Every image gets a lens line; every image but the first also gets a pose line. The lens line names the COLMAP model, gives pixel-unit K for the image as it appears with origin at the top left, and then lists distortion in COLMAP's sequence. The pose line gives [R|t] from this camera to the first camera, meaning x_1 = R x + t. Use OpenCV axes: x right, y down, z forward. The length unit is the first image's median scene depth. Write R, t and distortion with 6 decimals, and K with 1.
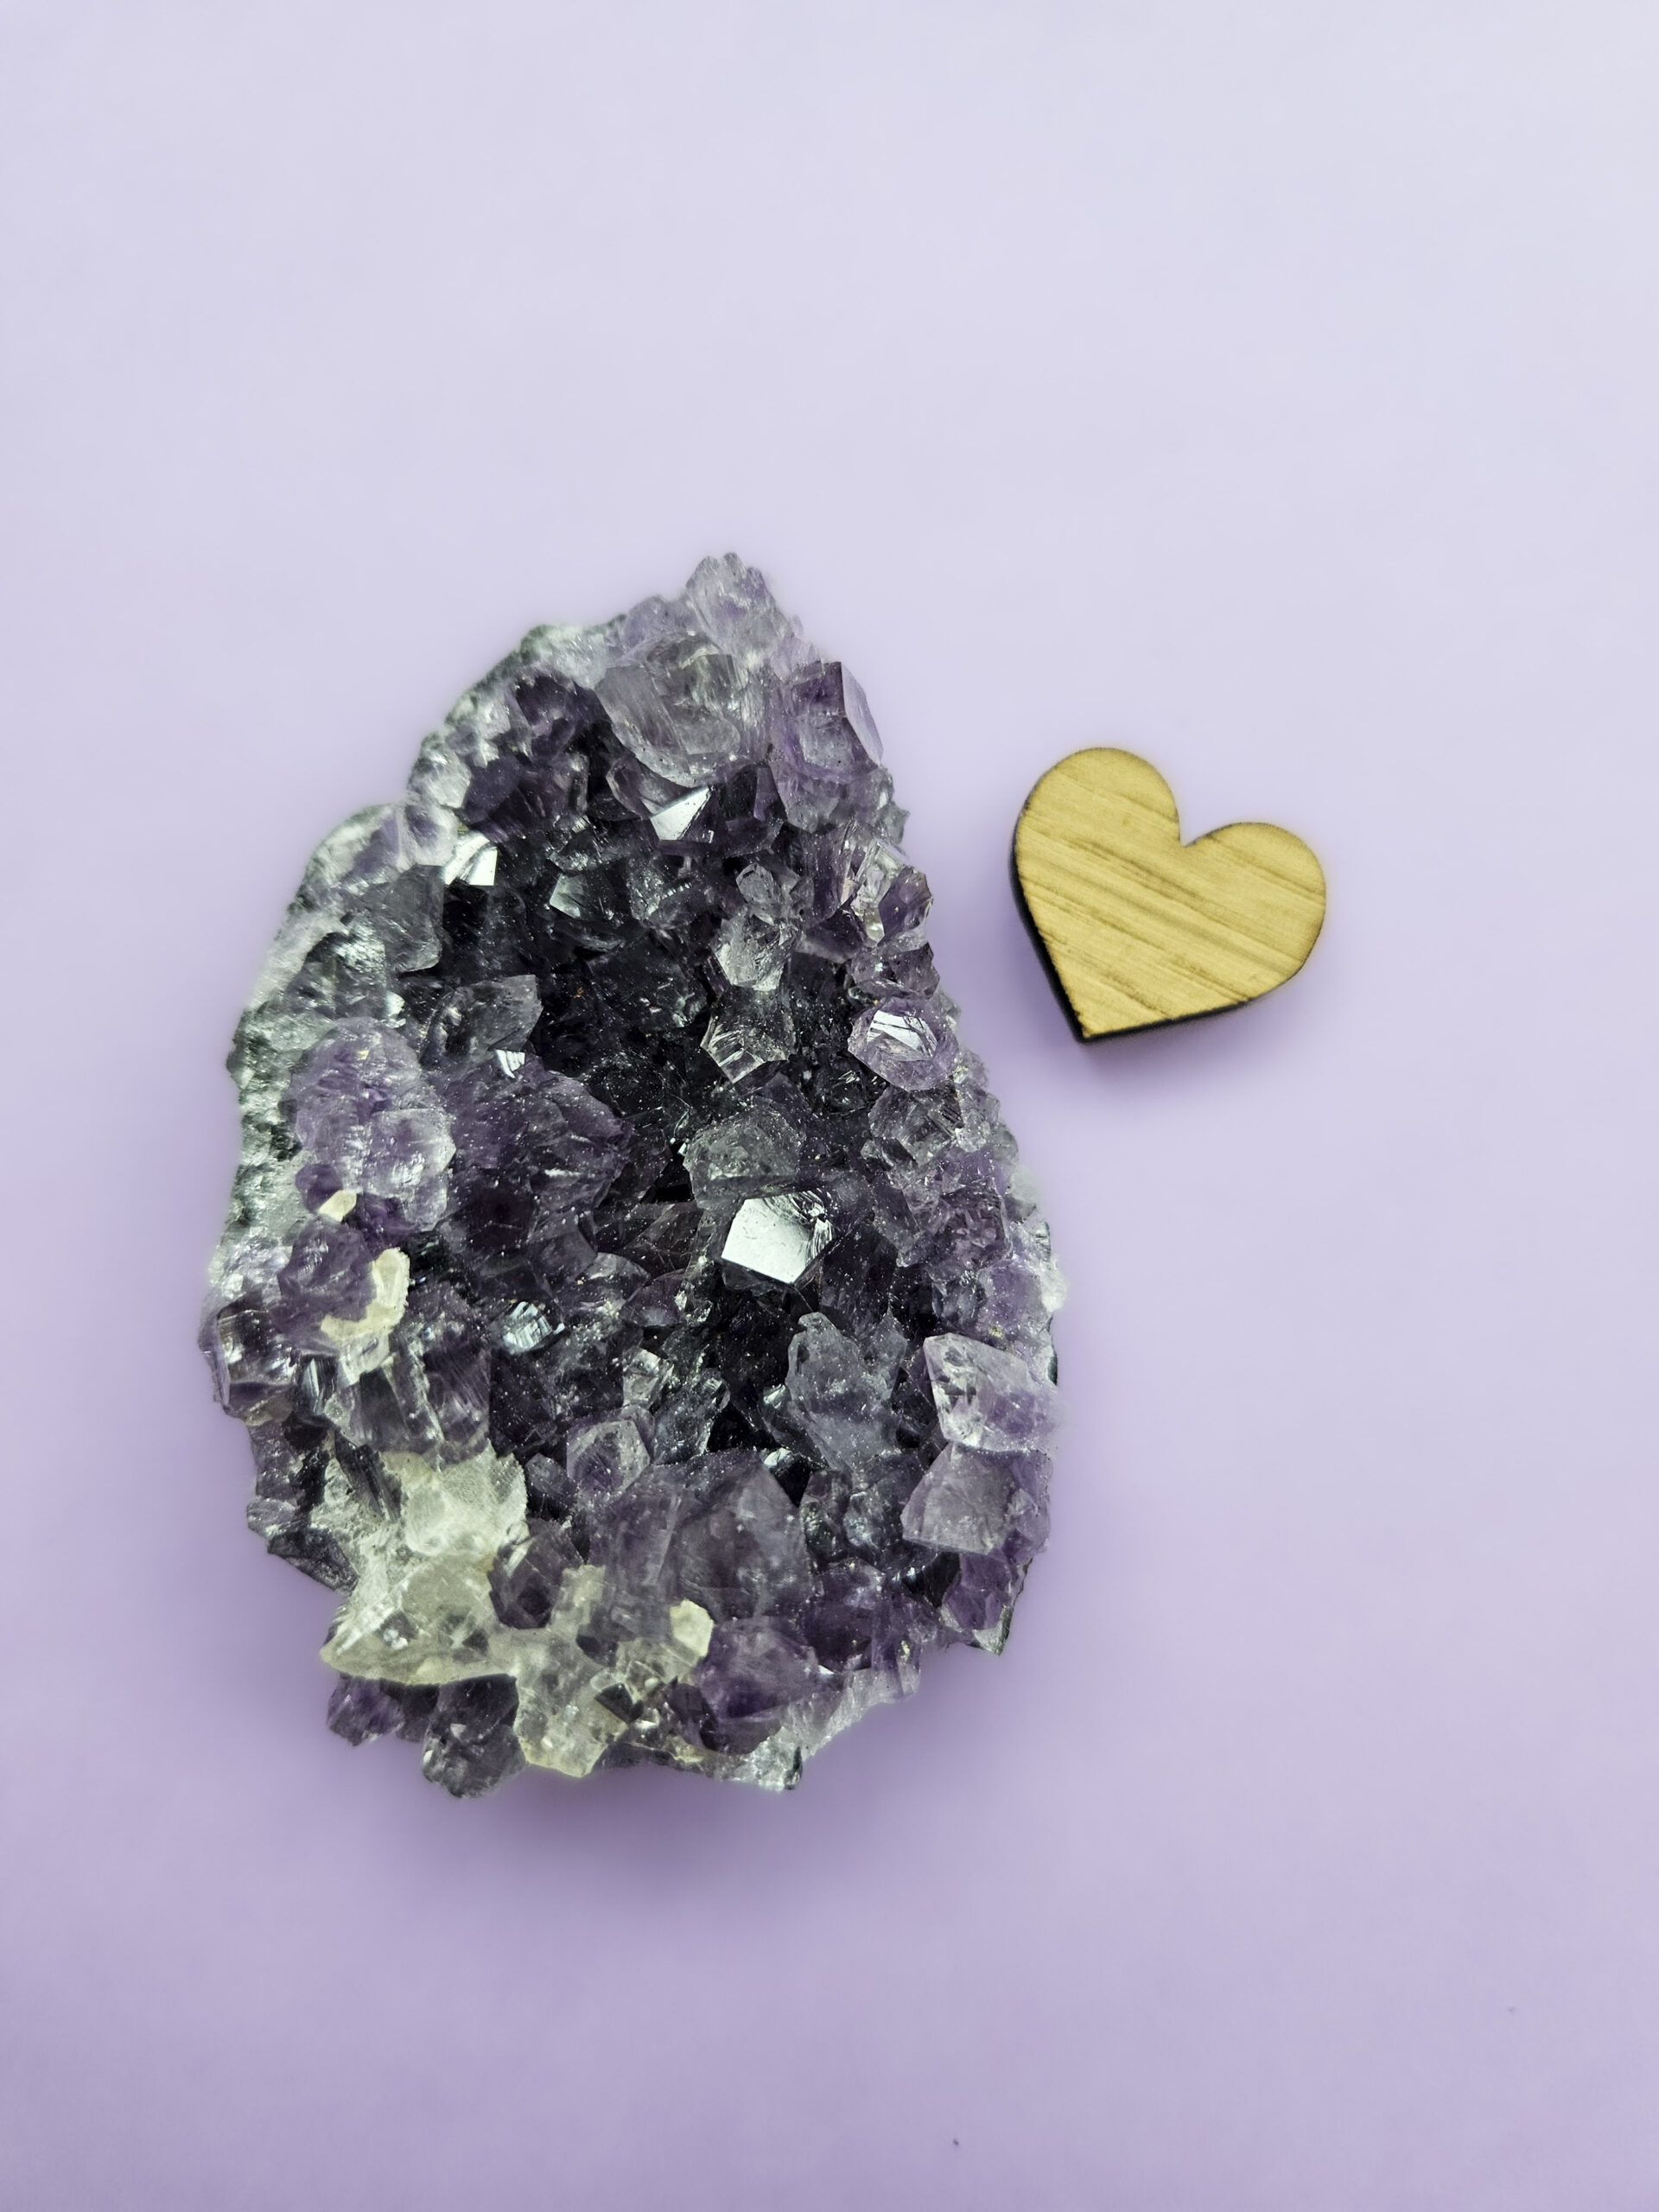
lens RADIAL K [[1469.7, 0, 829.5], [0, 1469.7, 1106.0], [0, 0, 1]] dist [-0.002070, -0.056998]
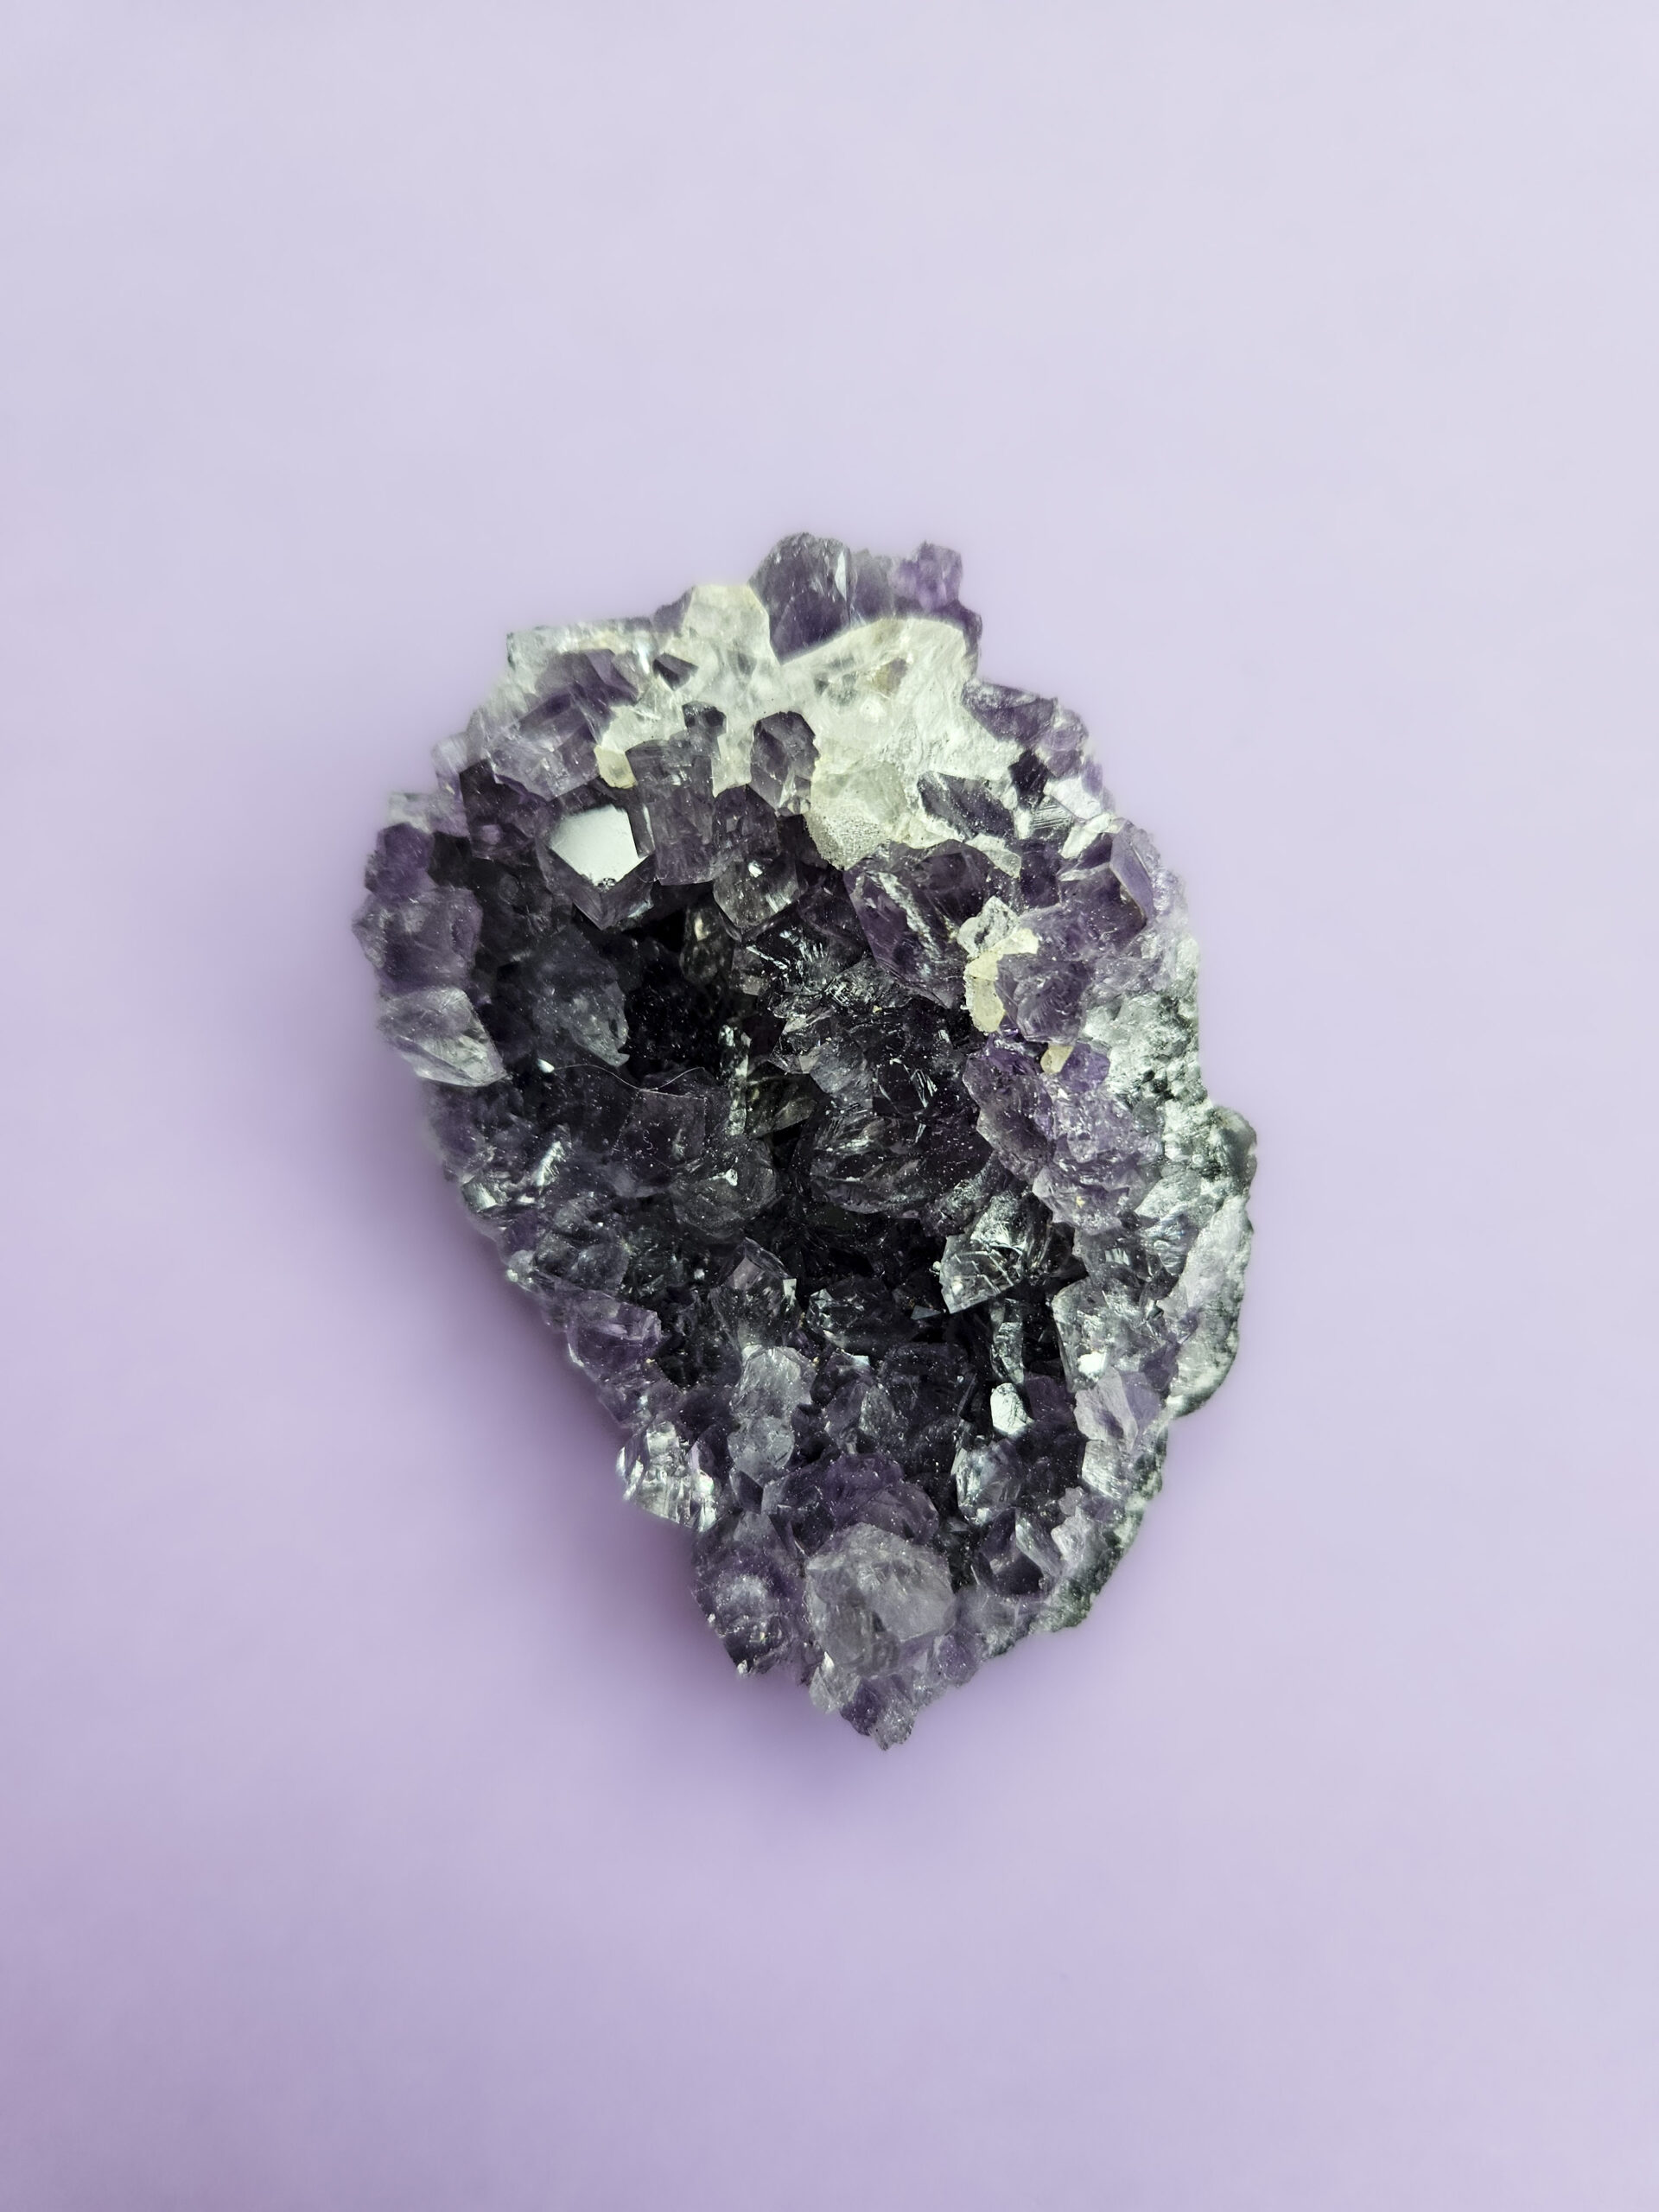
lens RADIAL K [[1469.7, 0, 829.5], [0, 1469.7, 1106.0], [0, 0, 1]] dist [-0.002070, -0.056998]
pose [[-0.958406, 0.267133, 0.100493, -0.260433], [-0.267169, -0.963557, 0.013349, 0.060234], [0.100397, -0.014055, 0.994848, -0.035819]]
